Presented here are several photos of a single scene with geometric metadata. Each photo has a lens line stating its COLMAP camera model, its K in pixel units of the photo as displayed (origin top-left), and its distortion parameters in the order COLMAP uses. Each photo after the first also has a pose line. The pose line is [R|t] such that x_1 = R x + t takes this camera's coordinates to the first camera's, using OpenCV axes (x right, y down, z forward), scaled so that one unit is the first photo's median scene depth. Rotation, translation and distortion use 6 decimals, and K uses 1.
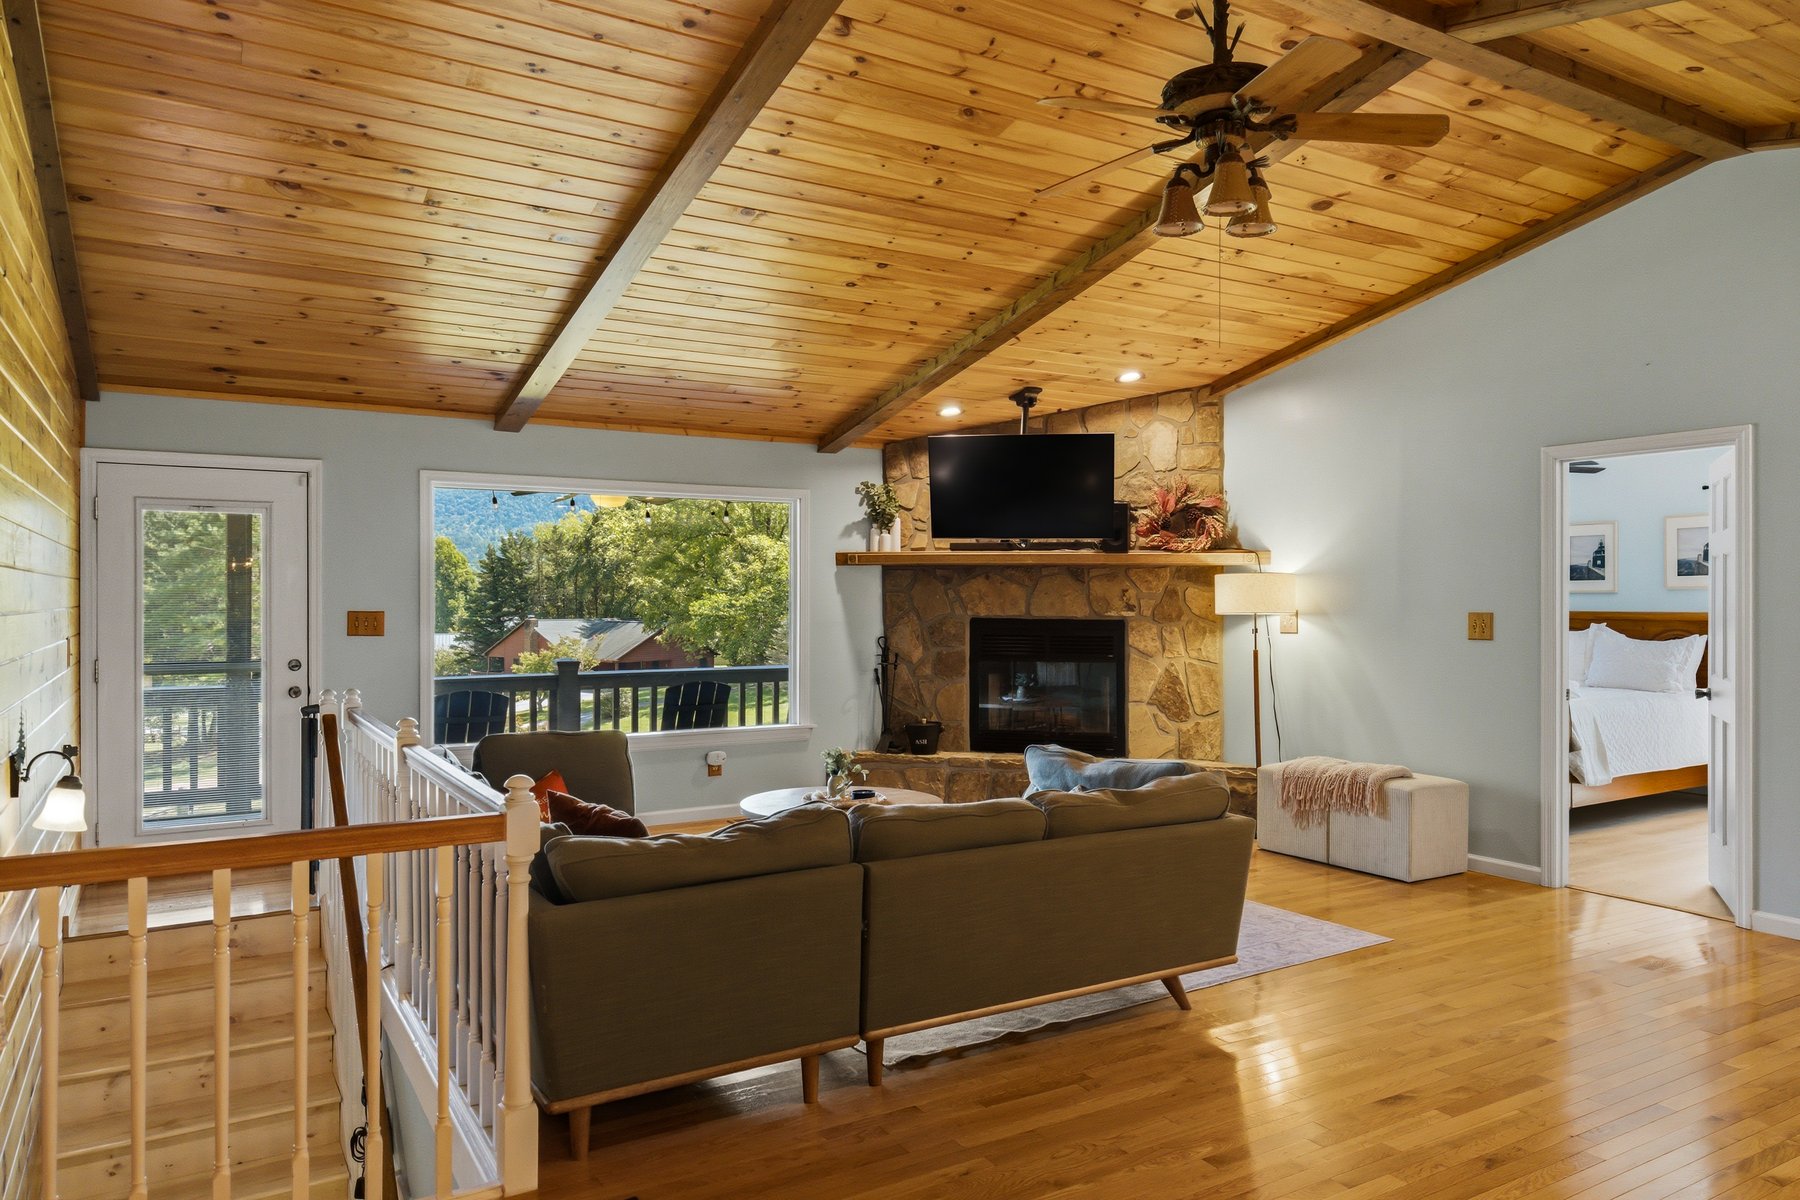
lens RADIAL K [[1189.0, 0, 900.0], [0, 1189.0, 600.0], [0, 0, 1]] dist [0.013407, -0.003487]
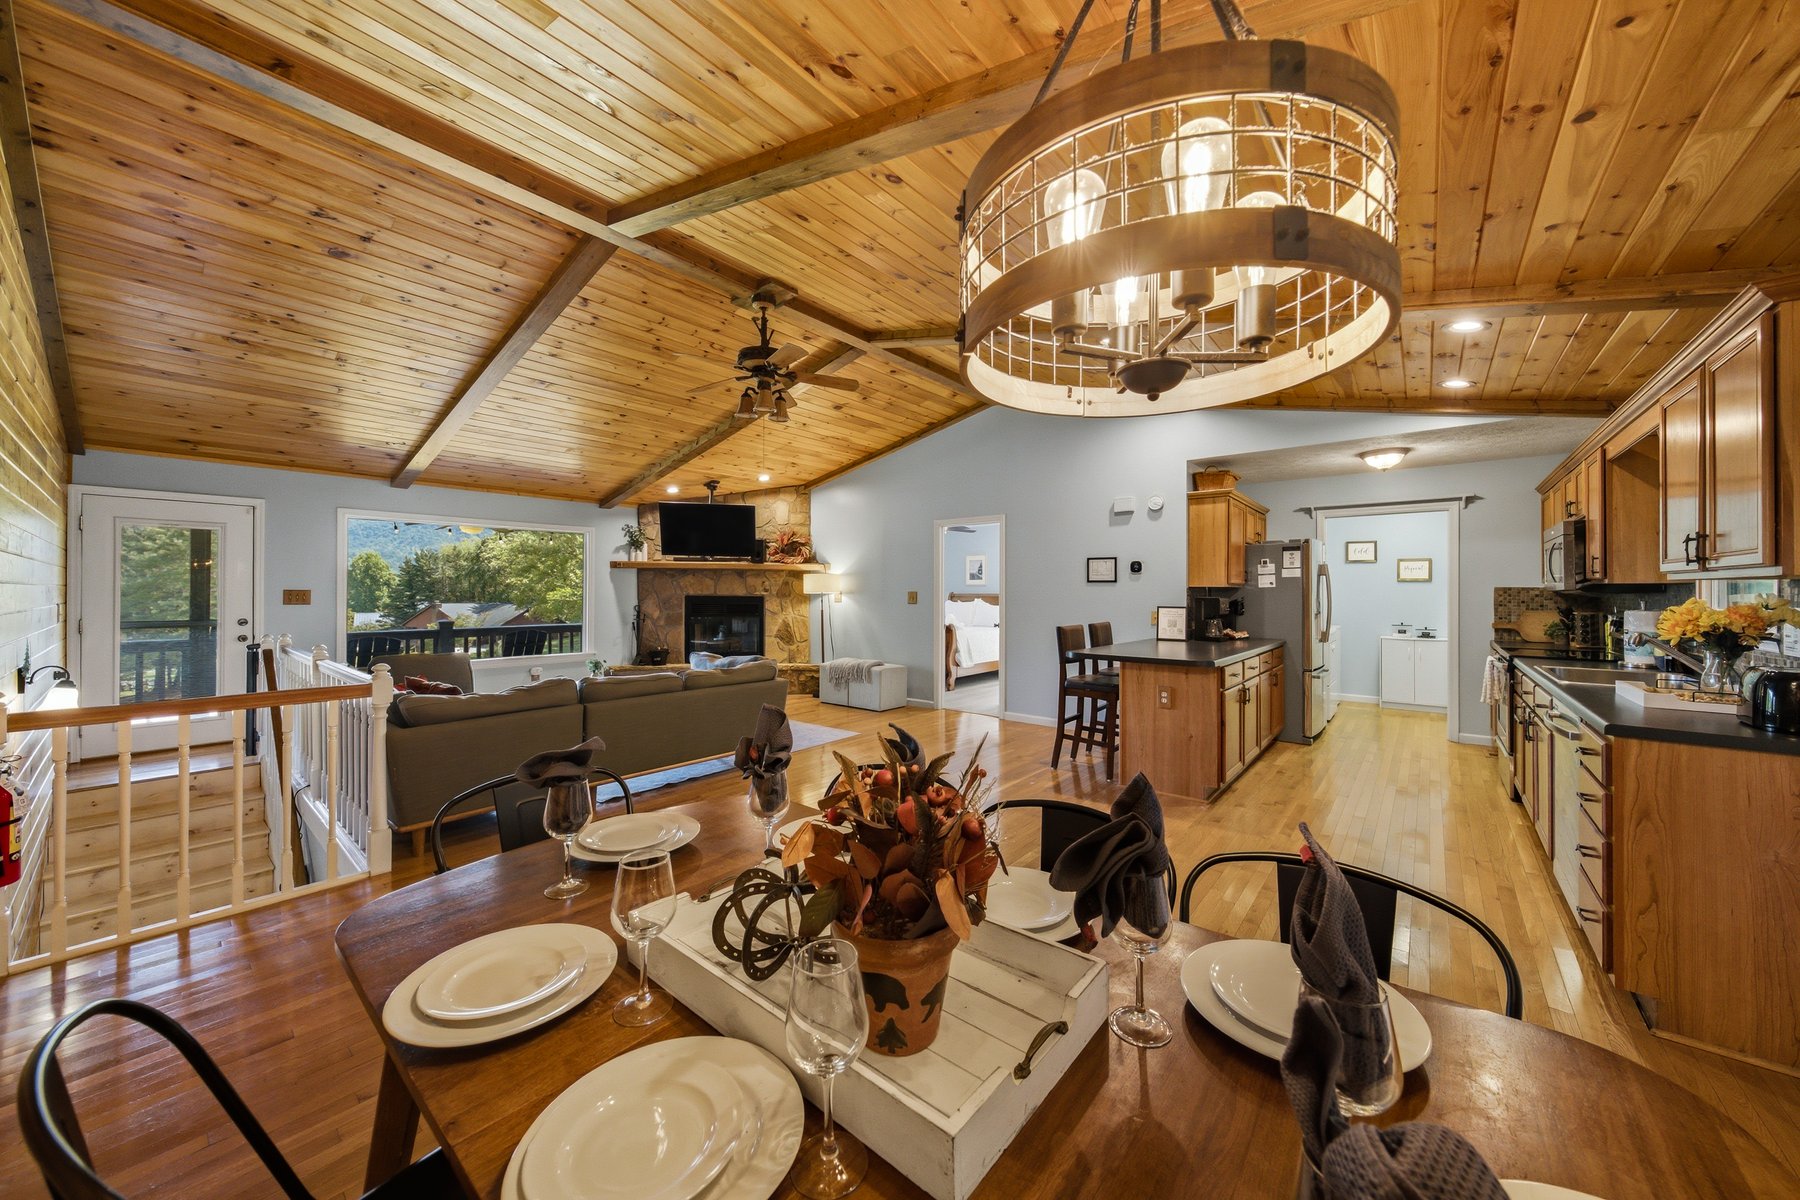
lens RADIAL K [[628.4, 0, 899.0], [0, 628.4, 589.3], [0, 0, 1]] dist [0.000134, 0.000407]
pose [[0.945642, 0.003335, 0.325191, 0.071678], [-0.001570, 0.999983, -0.005690, 0.012649], [-0.325204, 0.004871, 0.945631, -0.124866]]
